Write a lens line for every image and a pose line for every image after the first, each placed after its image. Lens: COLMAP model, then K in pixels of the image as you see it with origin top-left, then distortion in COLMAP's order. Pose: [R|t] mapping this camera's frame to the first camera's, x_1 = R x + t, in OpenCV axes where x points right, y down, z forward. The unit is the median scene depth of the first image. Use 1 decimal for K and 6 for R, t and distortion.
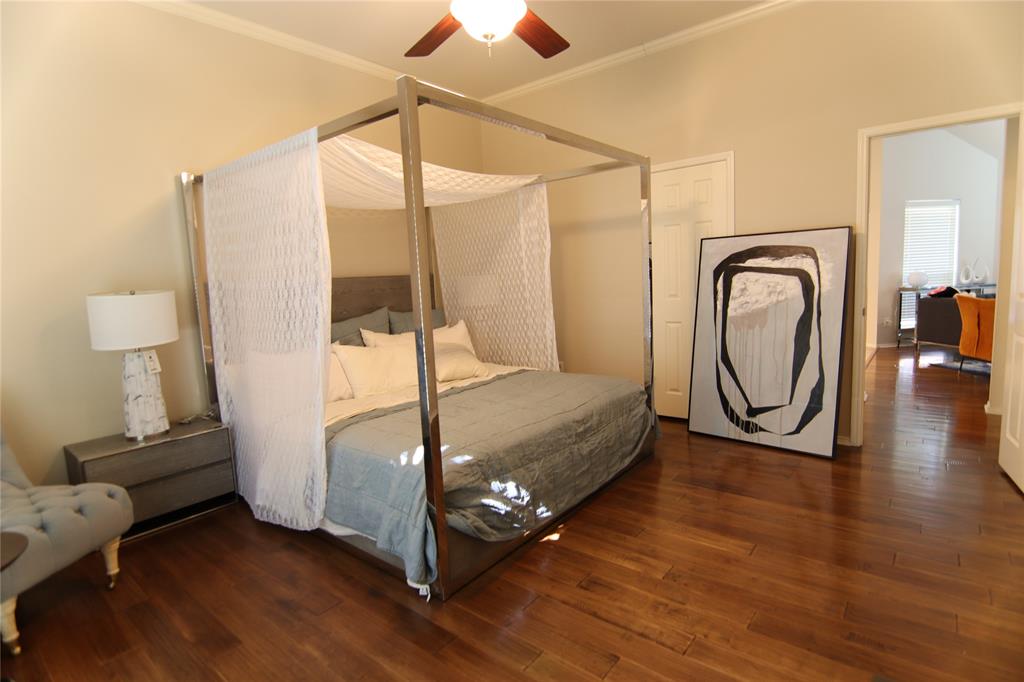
lens RADIAL K [[529.3, 0, 512.0], [0, 529.3, 339.1], [0, 0, 1]] dist [-0.001701, -0.015883]
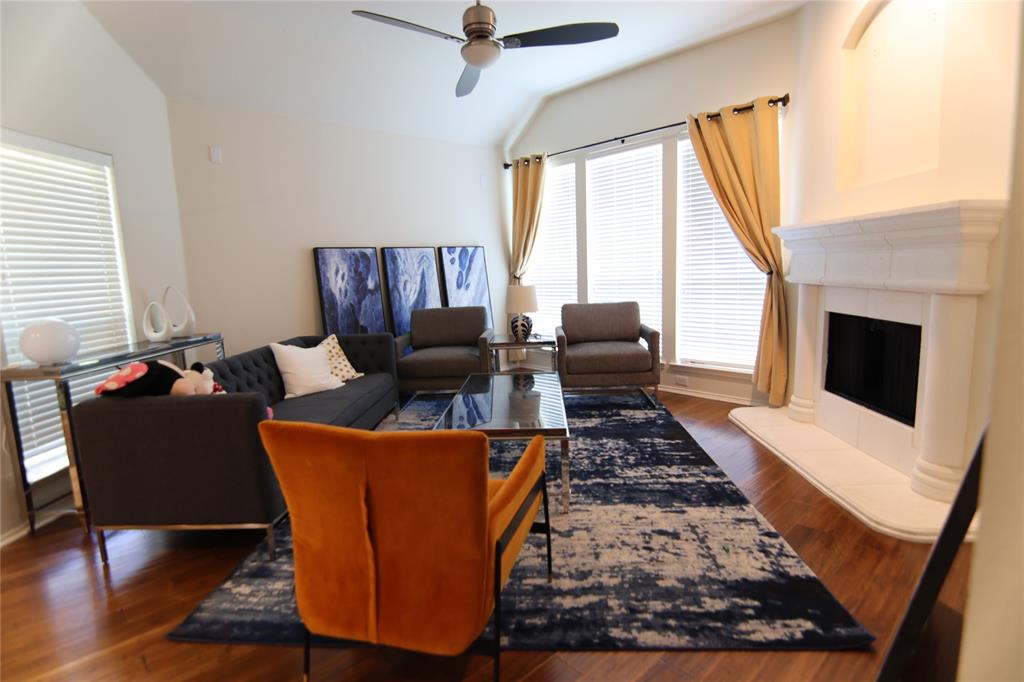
lens RADIAL K [[529.3, 0, 512.0], [0, 529.3, 339.1], [0, 0, 1]] dist [-0.001701, -0.015883]
pose [[0.160648, -0.095589, 0.982372, 0.465090], [0.152883, 0.985697, 0.070911, -0.093082], [-0.975100, 0.138796, 0.172964, 0.621815]]
